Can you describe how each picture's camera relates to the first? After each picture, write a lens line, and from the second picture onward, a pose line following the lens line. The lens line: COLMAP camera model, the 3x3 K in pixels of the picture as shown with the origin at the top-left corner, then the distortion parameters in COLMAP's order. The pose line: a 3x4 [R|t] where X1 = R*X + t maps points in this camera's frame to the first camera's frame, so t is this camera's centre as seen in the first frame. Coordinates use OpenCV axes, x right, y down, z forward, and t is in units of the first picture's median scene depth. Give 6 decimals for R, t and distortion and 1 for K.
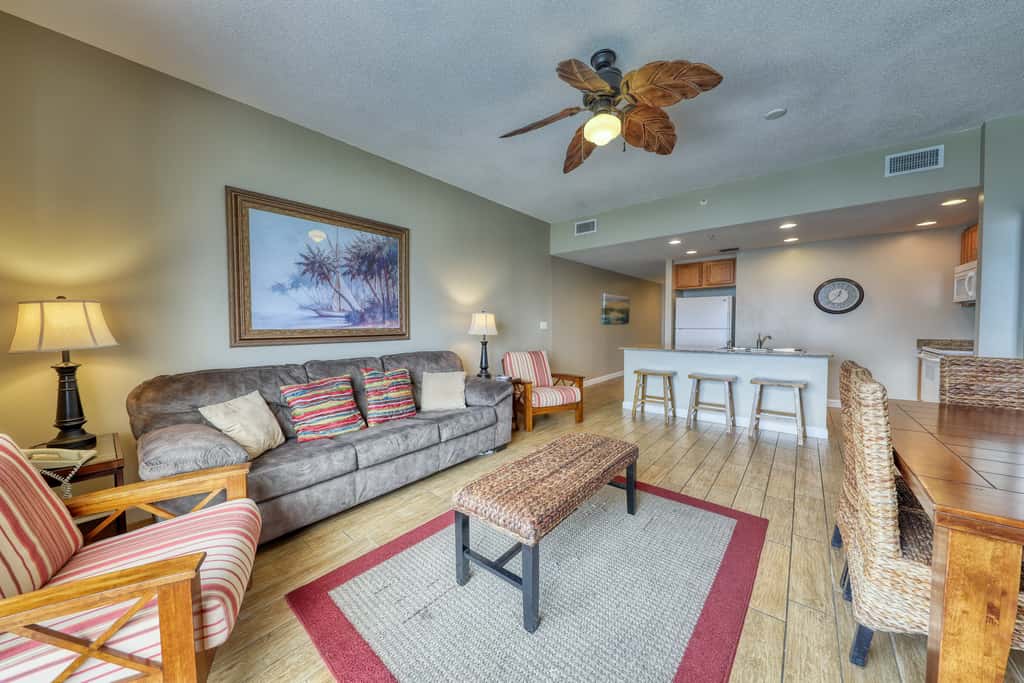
lens RADIAL K [[352.1, 0, 509.8], [0, 352.1, 335.5], [0, 0, 1]] dist [-0.000035, -0.000168]
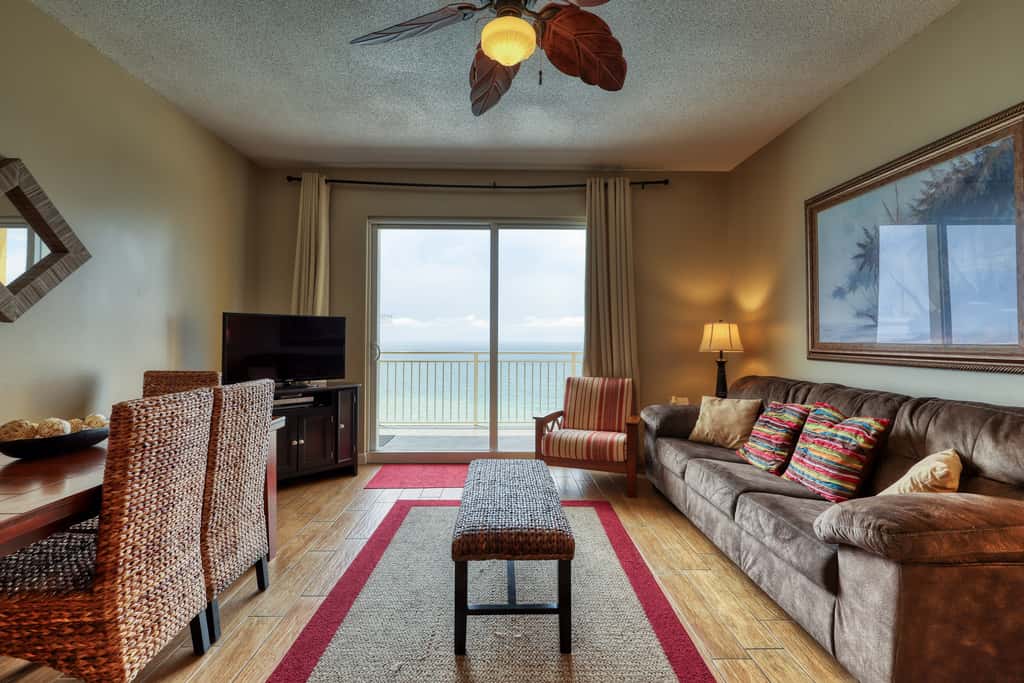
lens RADIAL K [[459.6, 0, 509.3], [0, 459.6, 333.9], [0, 0, 1]] dist [0.016377, -0.007854]
pose [[-0.755716, -0.001922, -0.654896, 0.494098], [-0.017278, 0.999706, 0.017005, -0.033491], [0.654671, 0.024166, -0.755527, 1.007528]]
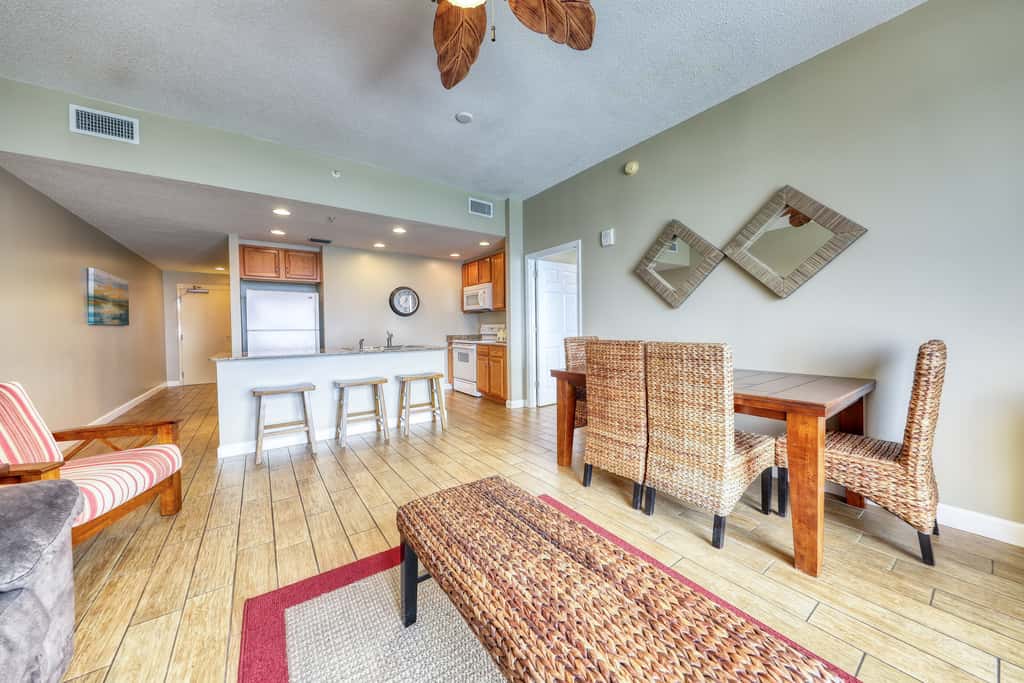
lens RADIAL K [[352.1, 0, 509.8], [0, 352.1, 335.5], [0, 0, 1]] dist [-0.000035, -0.000168]
pose [[0.250127, -0.015823, 0.968084, -0.187800], [0.043175, 0.999054, 0.005174, 0.018720], [-0.967250, 0.040503, 0.250574, 0.483358]]
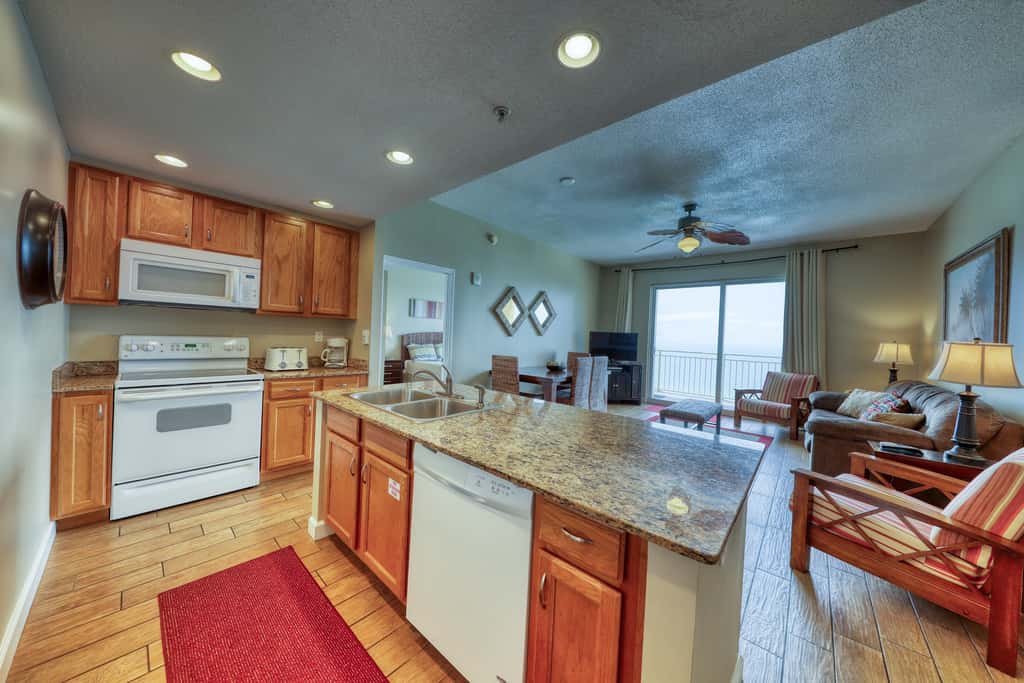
lens RADIAL K [[339.4, 0, 509.1], [0, 339.4, 338.0], [0, 0, 1]] dist [-0.003412, -0.000258]
pose [[-0.999094, -0.029238, 0.030927, 0.692161], [-0.027933, 0.998735, 0.041822, -0.079616], [-0.032110, 0.040921, -0.998646, 1.729566]]
